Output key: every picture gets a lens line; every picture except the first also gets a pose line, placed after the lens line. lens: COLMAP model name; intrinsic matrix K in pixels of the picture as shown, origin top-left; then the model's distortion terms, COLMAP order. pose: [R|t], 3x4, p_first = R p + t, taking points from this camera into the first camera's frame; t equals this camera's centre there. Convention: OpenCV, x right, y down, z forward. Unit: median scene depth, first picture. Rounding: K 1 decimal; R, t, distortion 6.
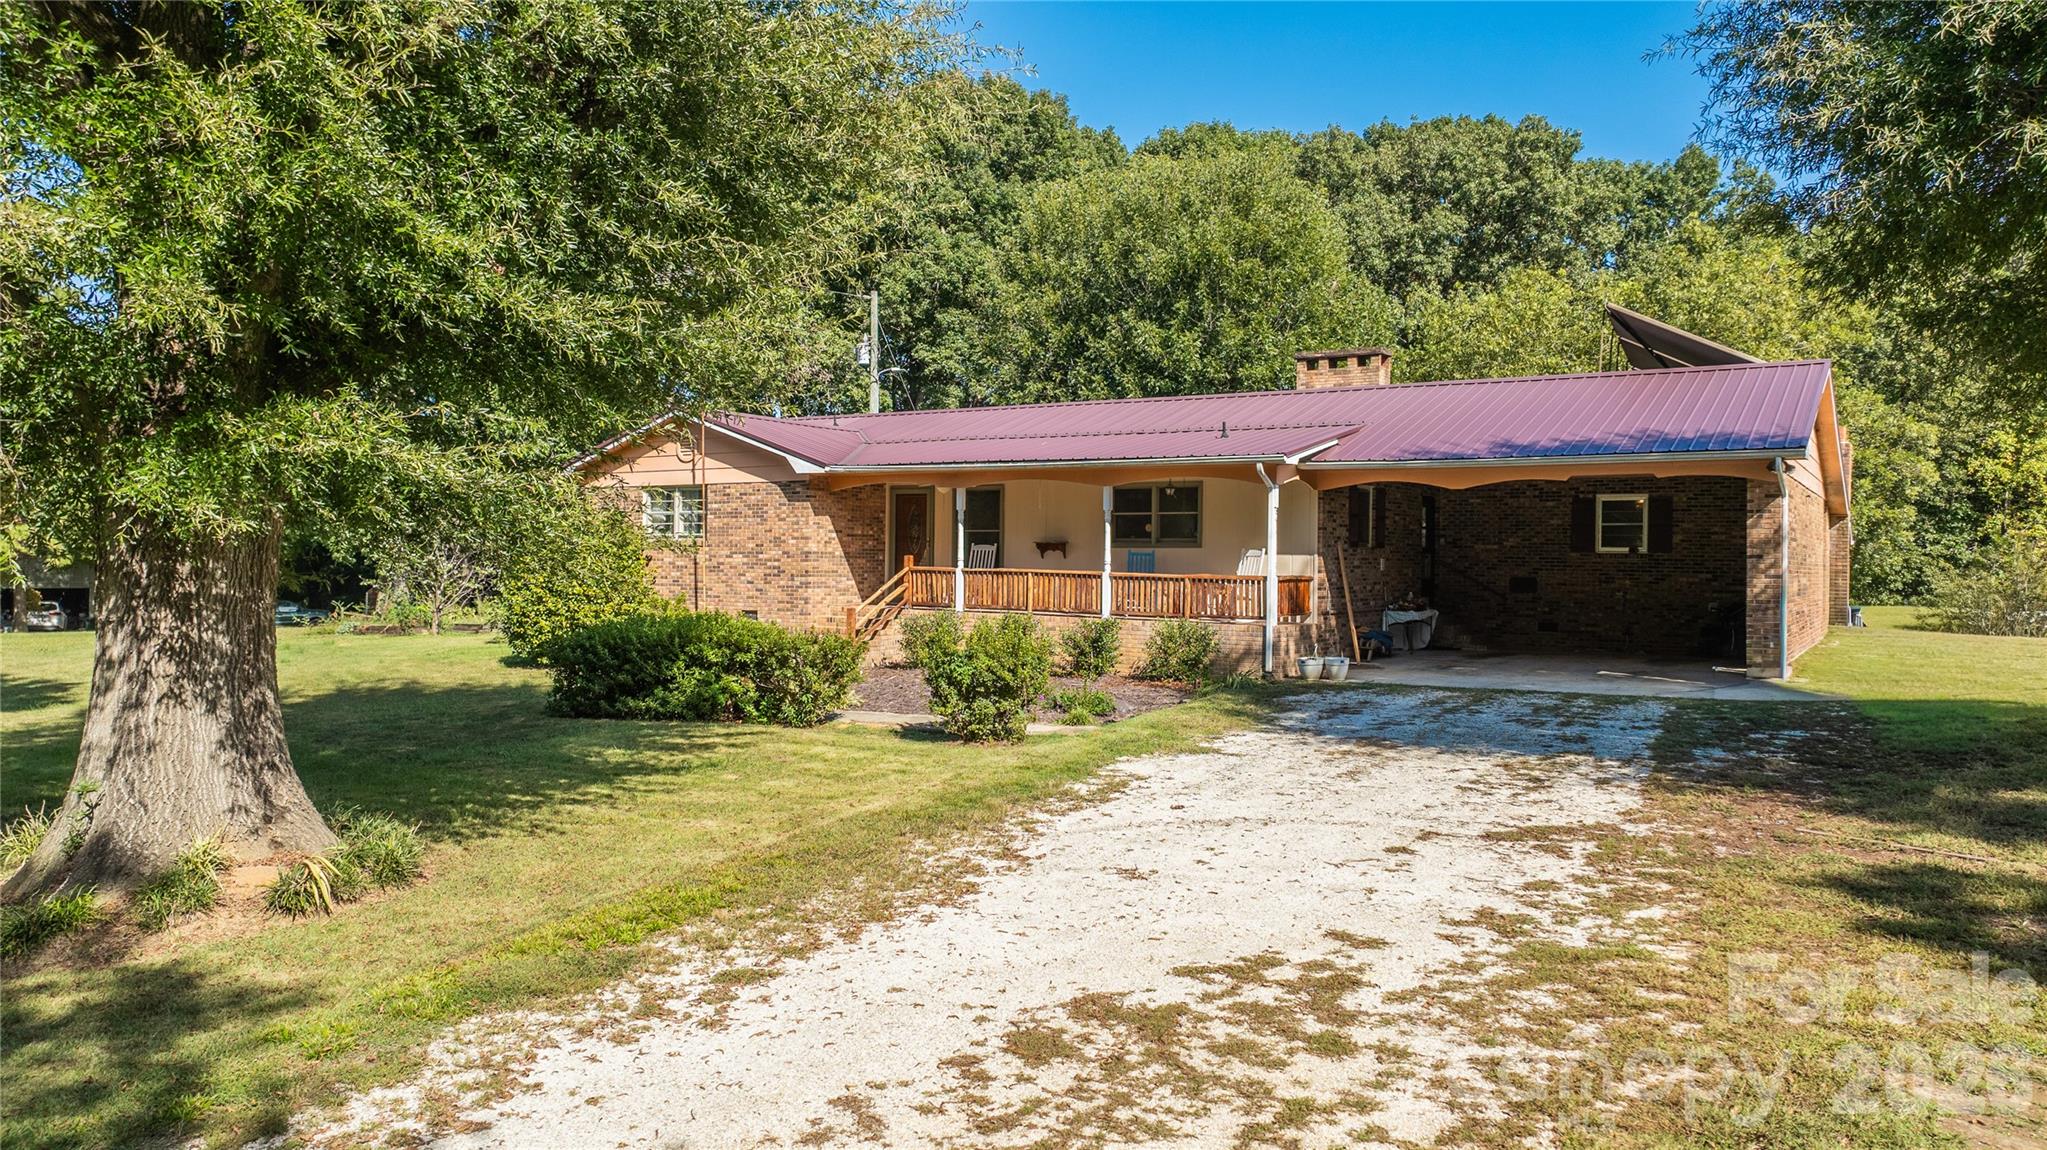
lens RADIAL K [[1431.2, 0, 1023.4], [0, 1431.2, 570.9], [0, 0, 1]] dist [-0.035687, 0.034460]
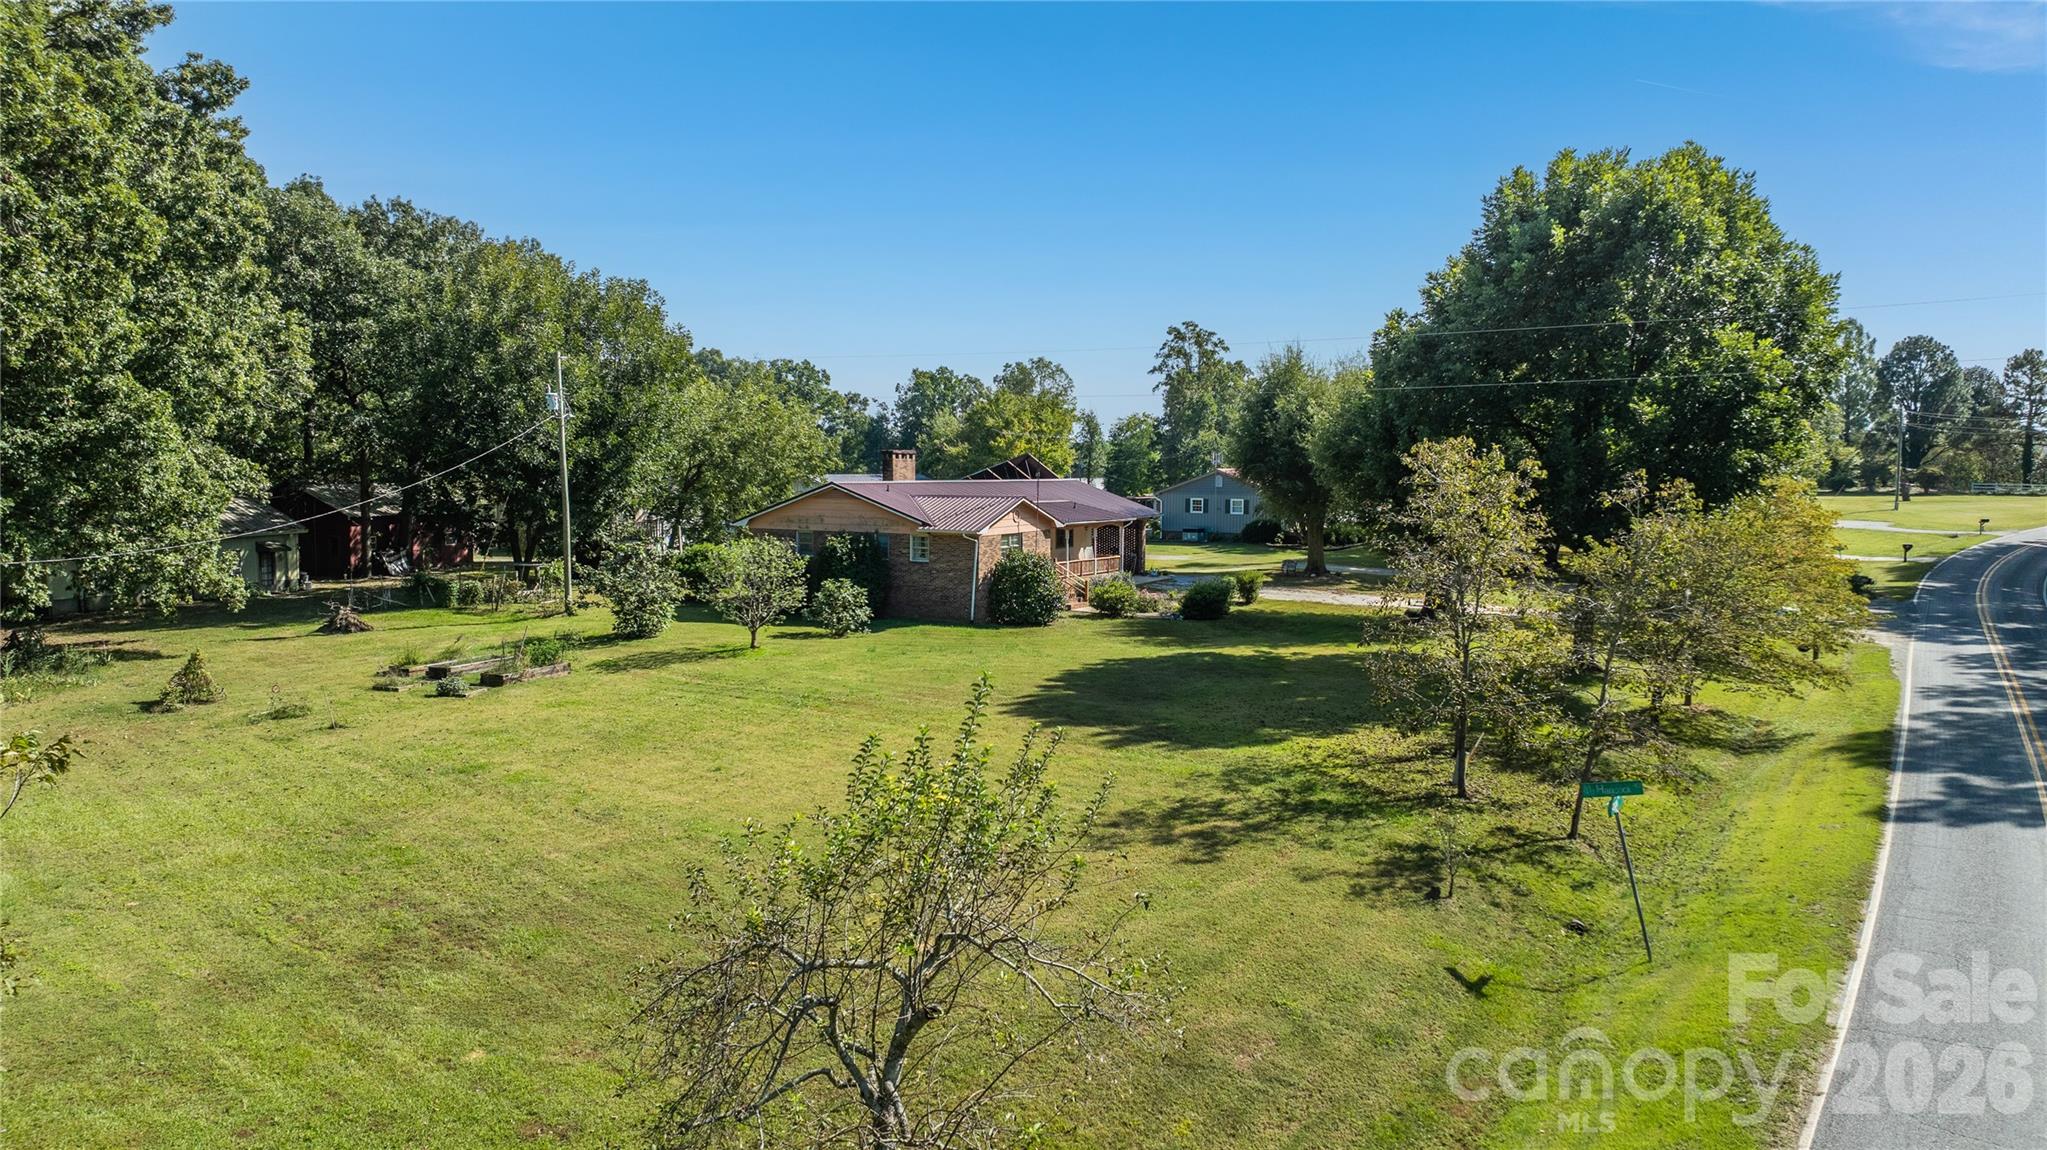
lens RADIAL K [[1431.2, 0, 1015.7], [0, 1431.2, 577.2], [0, 0, 1]] dist [-0.035687, 0.034460]
pose [[-0.101628, -0.090202, 0.990725, -2.492420], [0.004041, 0.995835, 0.091082, -0.200524], [-0.994814, 0.013260, -0.100840, 1.303250]]
